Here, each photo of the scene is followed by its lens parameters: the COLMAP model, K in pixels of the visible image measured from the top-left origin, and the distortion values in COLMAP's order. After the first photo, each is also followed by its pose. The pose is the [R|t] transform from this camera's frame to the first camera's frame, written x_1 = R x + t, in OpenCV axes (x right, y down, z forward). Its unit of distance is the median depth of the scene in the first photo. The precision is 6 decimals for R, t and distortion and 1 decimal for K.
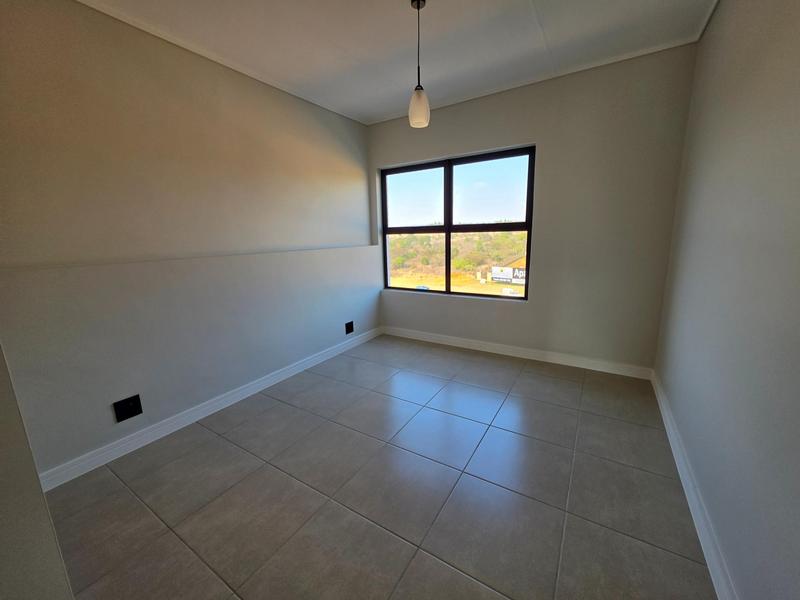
lens RADIAL K [[322.7, 0, 397.4], [0, 322.7, 298.5], [0, 0, 1]] dist [-0.000866, -0.000372]
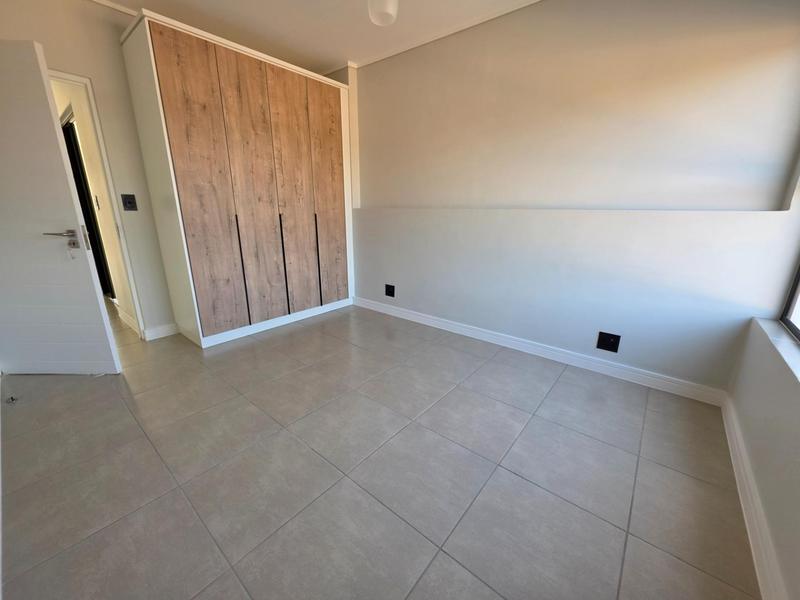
lens RADIAL K [[322.7, 0, 397.4], [0, 322.7, 298.5], [0, 0, 1]] dist [-0.000866, -0.000372]
pose [[-0.128637, 0.289438, -0.948514, 0.657461], [-0.200897, 0.929023, 0.310736, -0.138256], [0.971130, 0.230526, -0.061360, 0.877597]]
